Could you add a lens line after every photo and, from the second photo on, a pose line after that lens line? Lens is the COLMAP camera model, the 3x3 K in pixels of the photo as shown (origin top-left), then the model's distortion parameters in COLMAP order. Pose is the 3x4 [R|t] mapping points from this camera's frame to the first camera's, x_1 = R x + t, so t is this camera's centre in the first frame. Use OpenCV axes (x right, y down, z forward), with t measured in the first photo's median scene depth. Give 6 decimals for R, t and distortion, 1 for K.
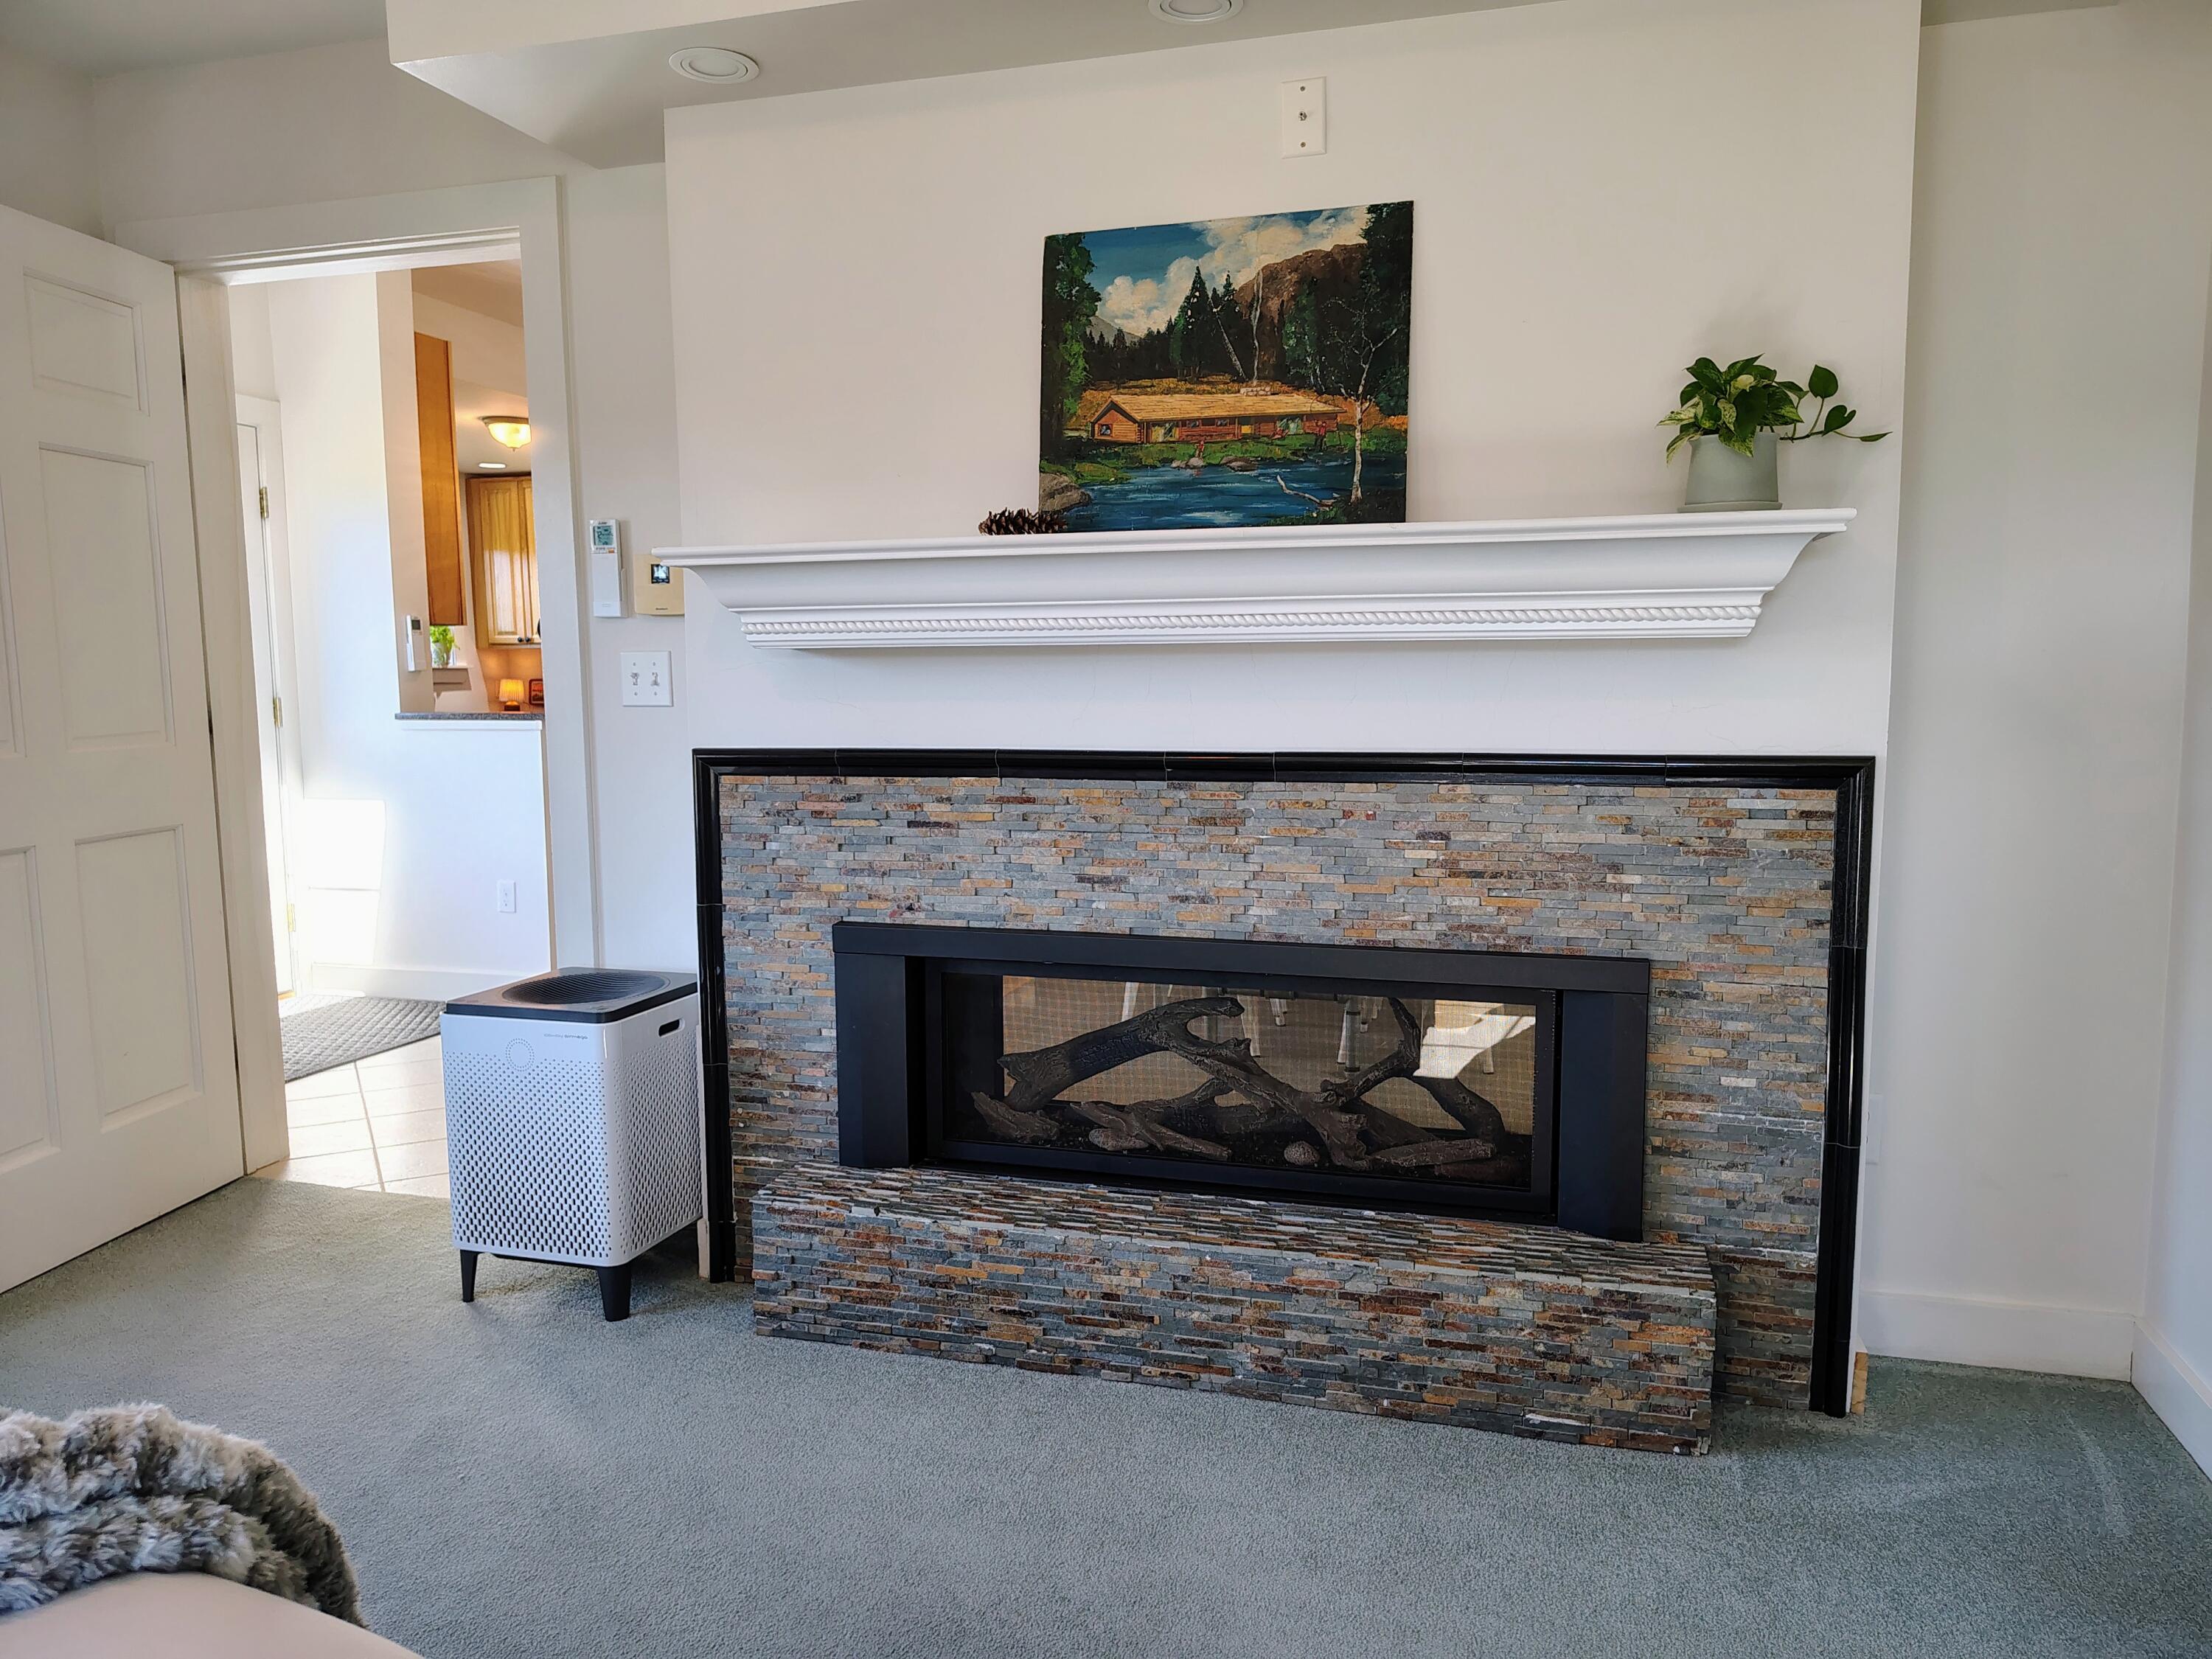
lens RADIAL K [[1511.0, 0, 1123.7], [0, 1511.0, 844.0], [0, 0, 1]] dist [0.036990, -0.034166]
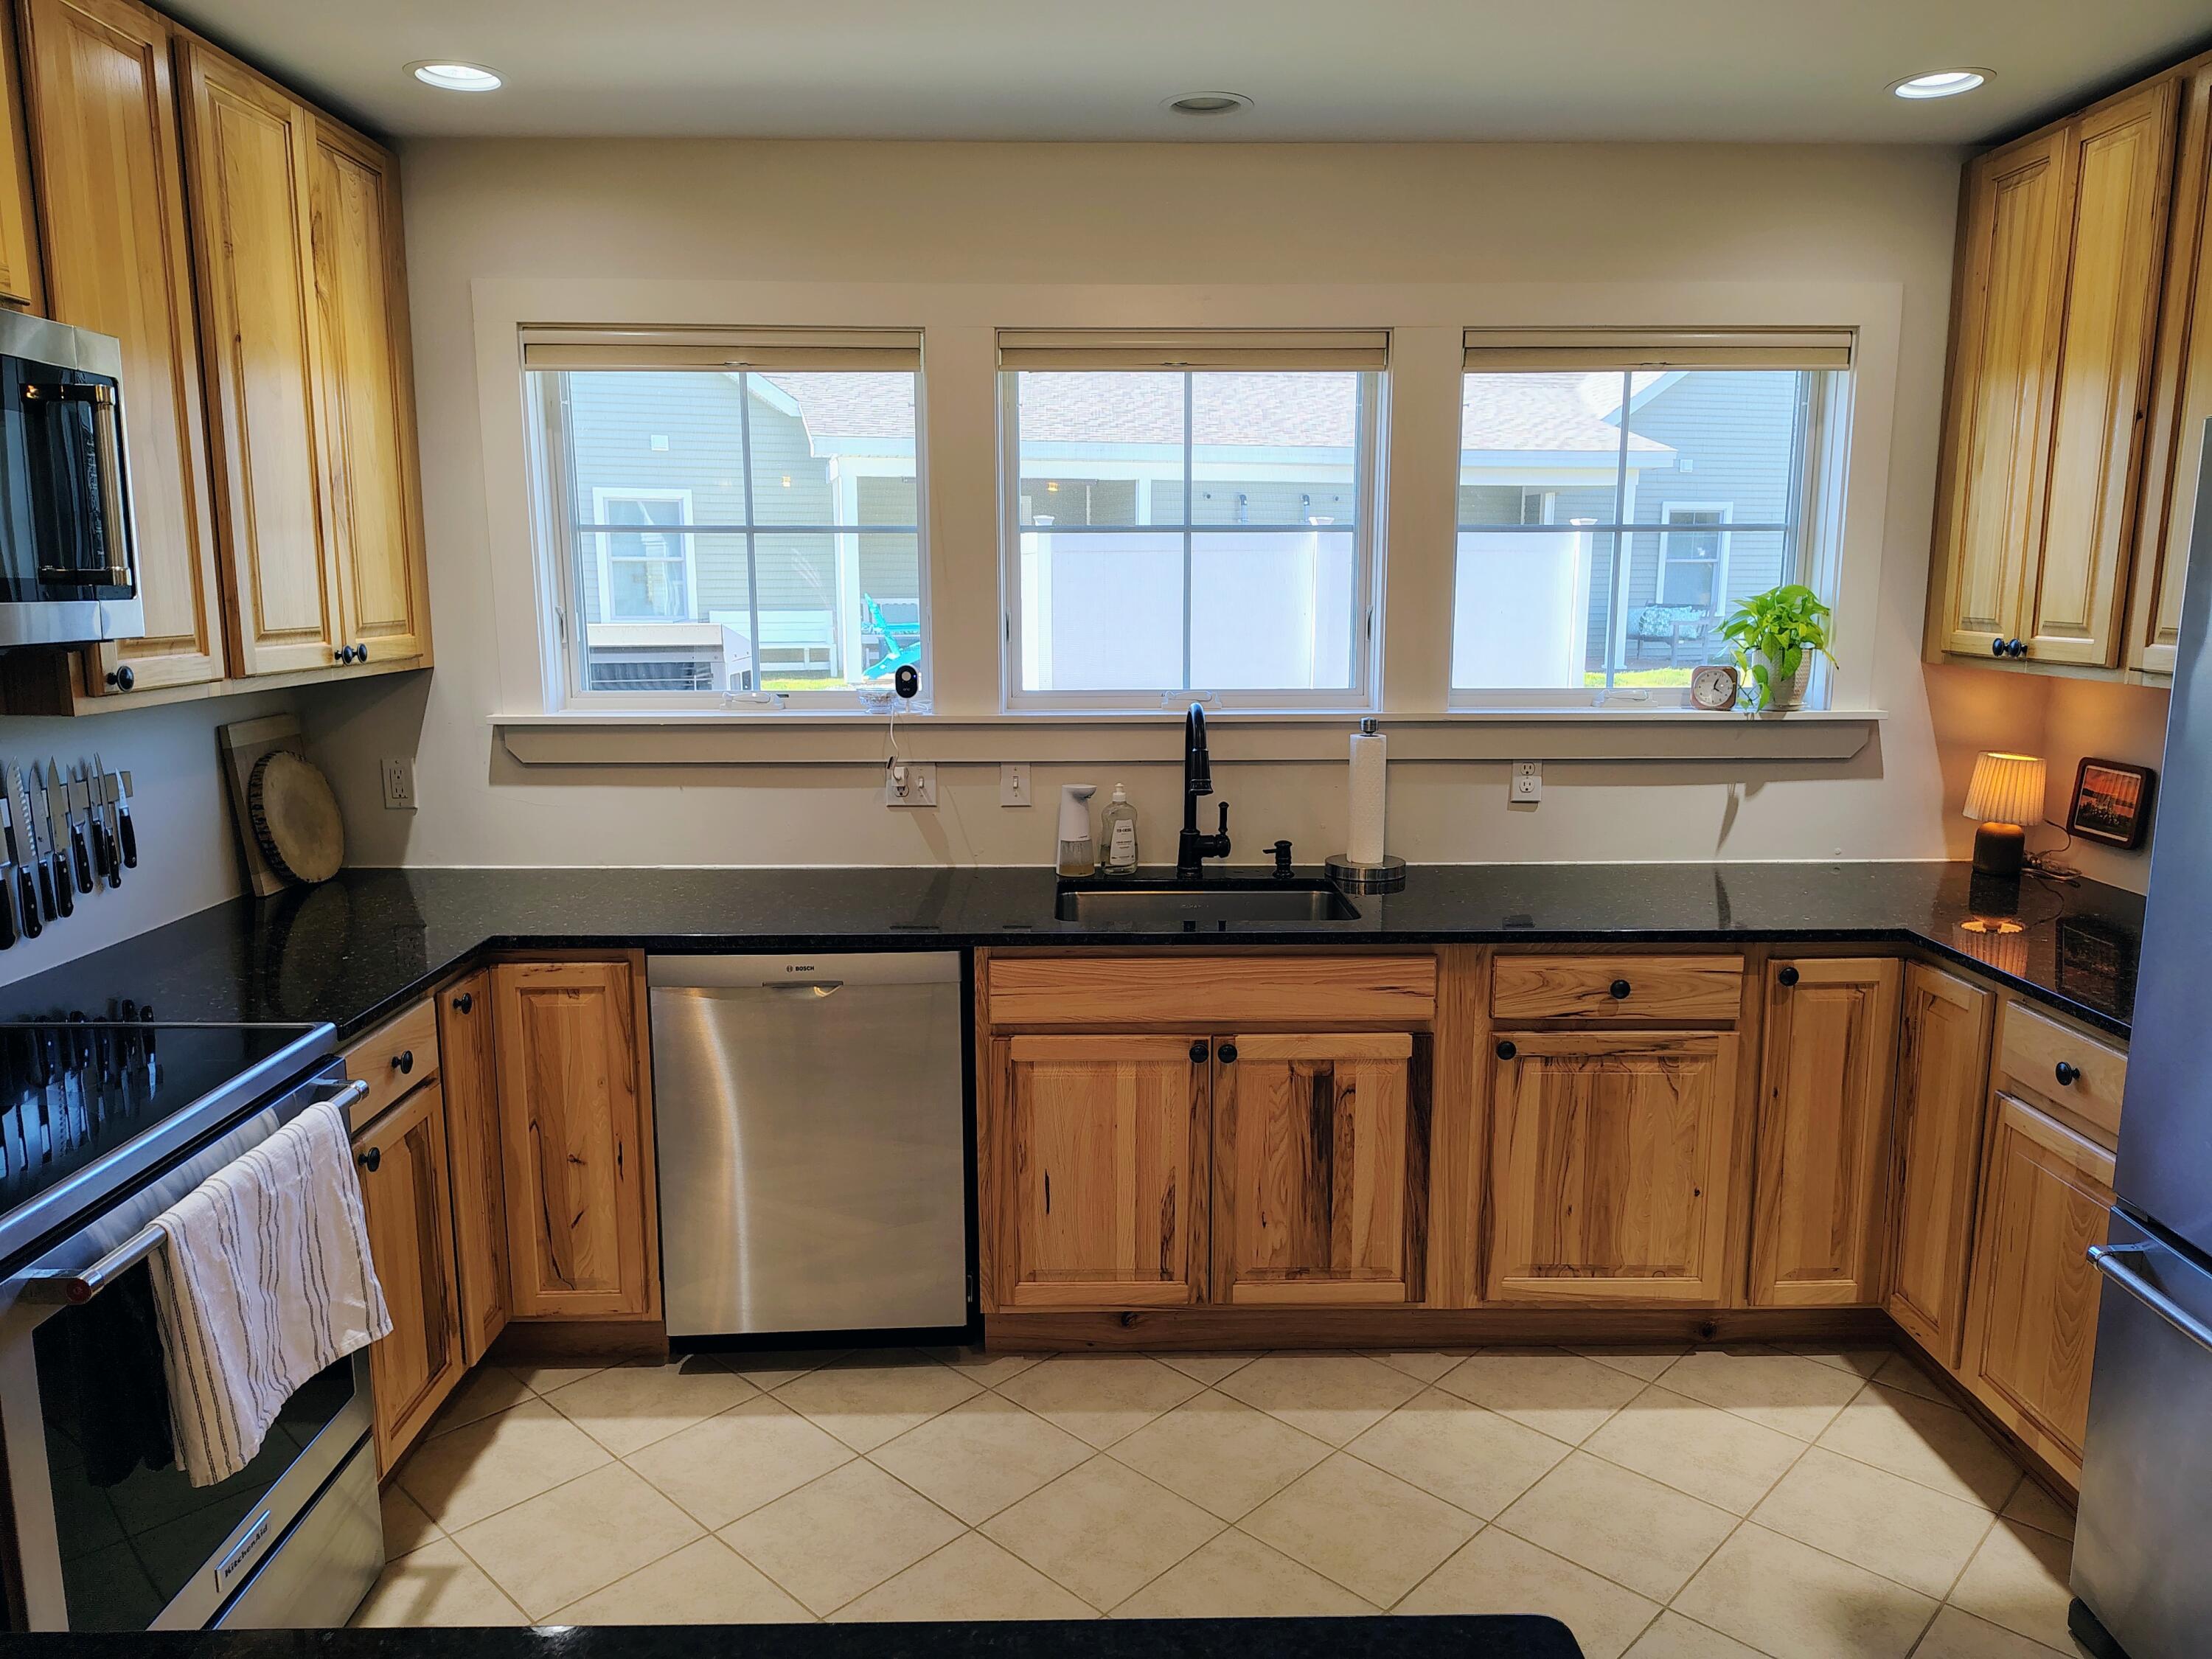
lens RADIAL K [[1511.0, 0, 1112.8], [0, 1511.0, 834.5], [0, 0, 1]] dist [0.036990, -0.034166]
pose [[0.300197, 0.165864, -0.939346, -0.145497], [-0.108106, 0.984337, 0.139260, -0.120195], [0.947731, 0.059743, 0.313426, 0.725147]]
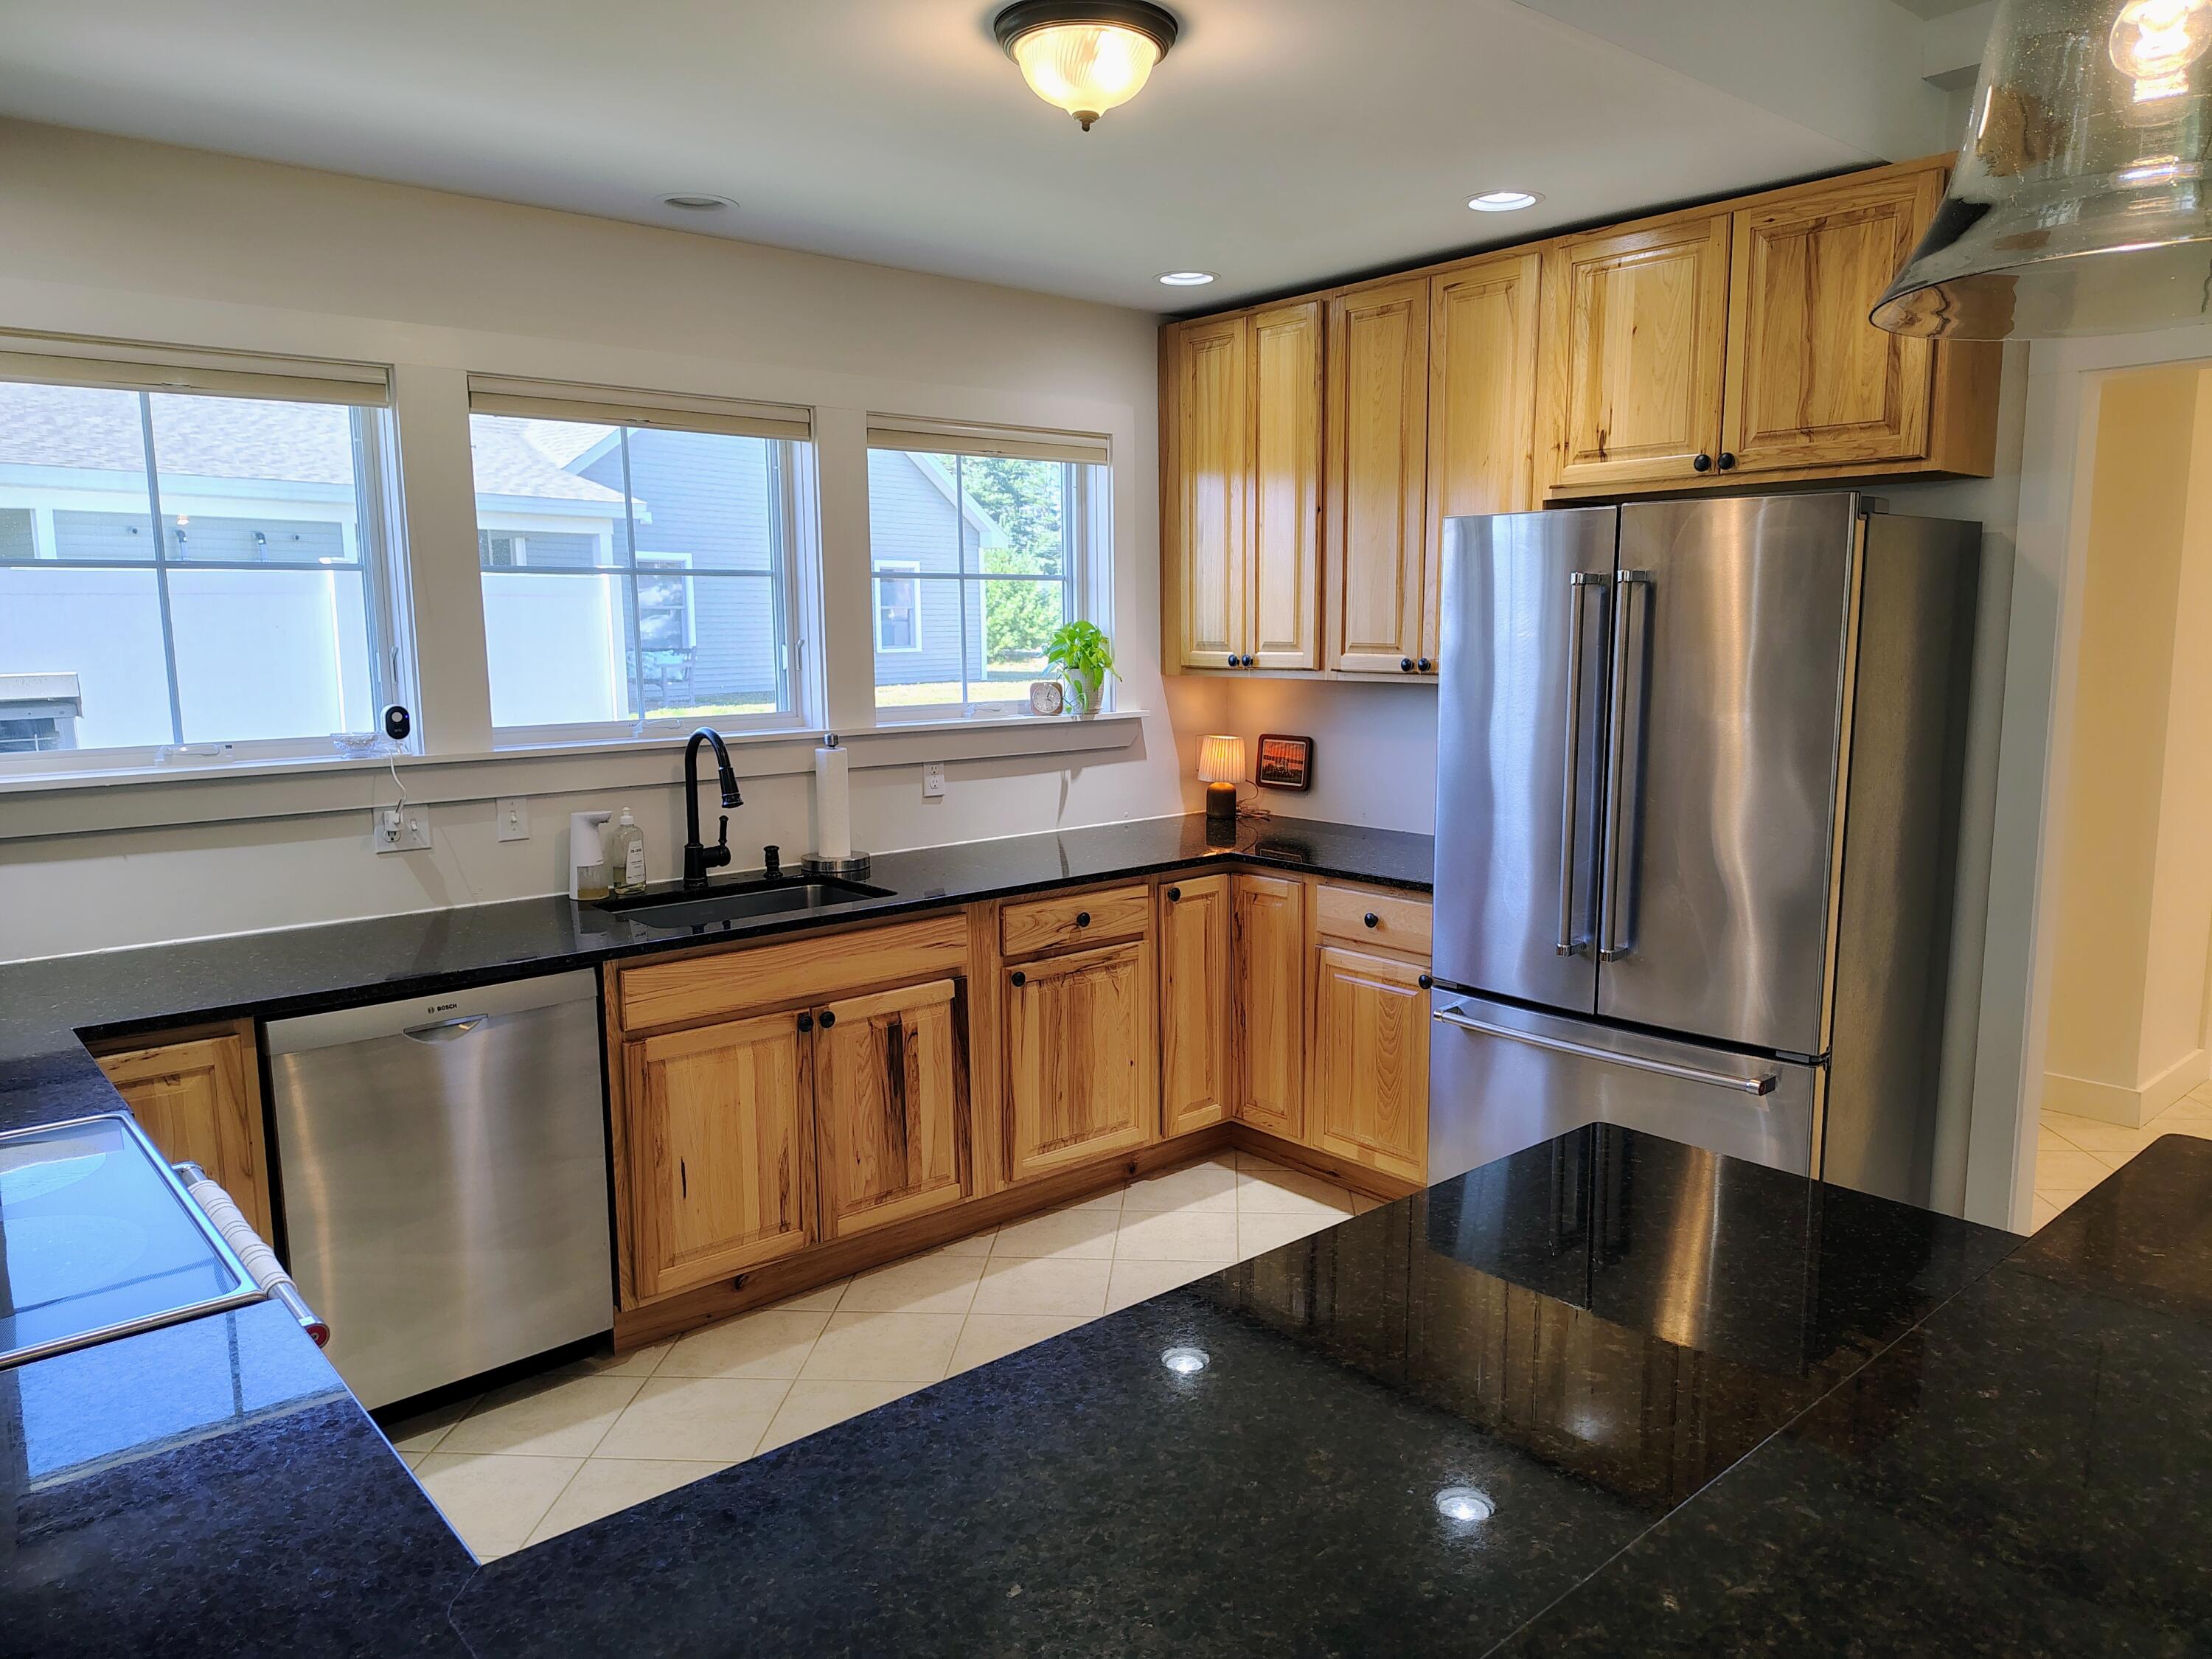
lens RADIAL K [[1511.0, 0, 1118.3], [0, 1511.0, 840.0], [0, 0, 1]] dist [0.036990, -0.034166]
pose [[0.842773, 0.076610, -0.532790, -0.172933], [-0.056716, 0.996948, 0.053637, -0.102229], [0.535273, -0.014986, 0.844546, 0.583584]]
